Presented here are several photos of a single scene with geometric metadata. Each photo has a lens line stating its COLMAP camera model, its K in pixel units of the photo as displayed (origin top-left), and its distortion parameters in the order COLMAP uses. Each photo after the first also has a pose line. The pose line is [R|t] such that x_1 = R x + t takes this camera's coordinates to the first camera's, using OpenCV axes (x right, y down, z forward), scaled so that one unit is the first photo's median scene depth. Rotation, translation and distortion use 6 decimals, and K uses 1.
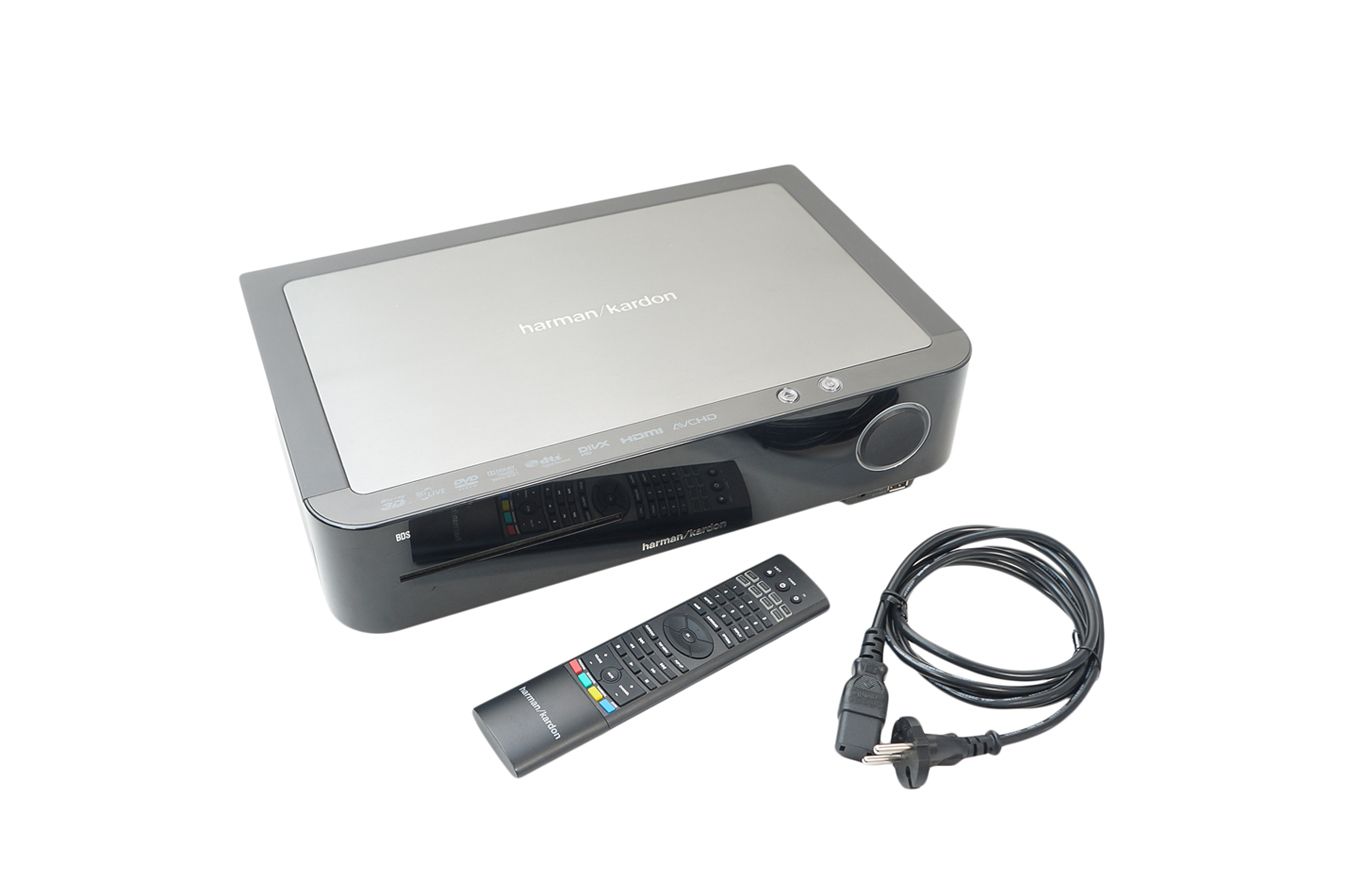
lens RADIAL K [[1191.1, 0, 672.5], [0, 1191.1, 448.0], [0, 0, 1]] dist [-0.016713, -0.002387]
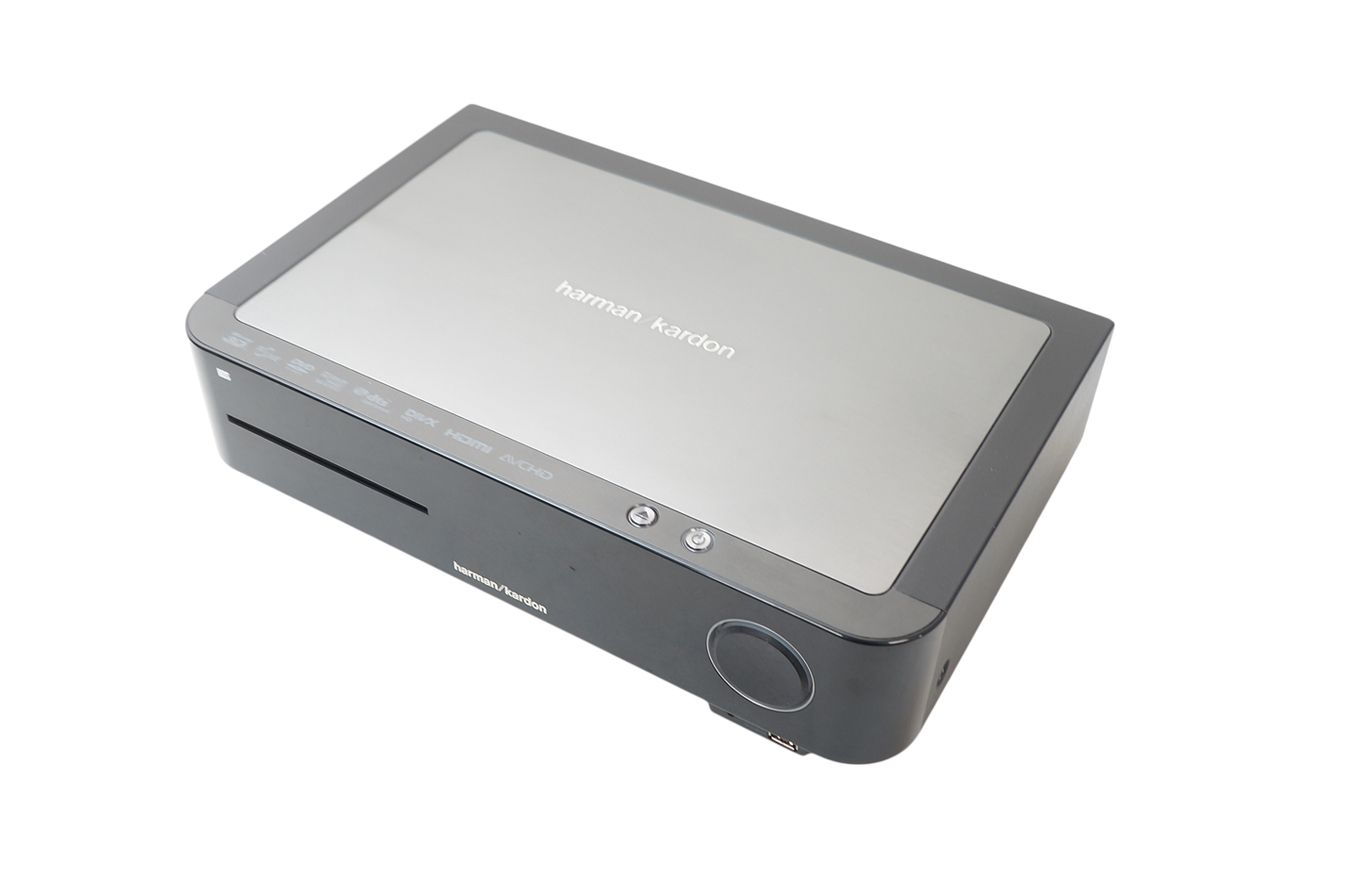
lens RADIAL K [[1422.7, 0, 673.8], [0, 1422.7, 448.0], [0, 0, 1]] dist [-0.018987, 0.000000]
pose [[0.599698, 0.546250, -0.584785, 0.596412], [-0.547764, 0.812952, 0.197648, -0.261034], [0.583367, 0.201795, 0.786741, 0.299100]]
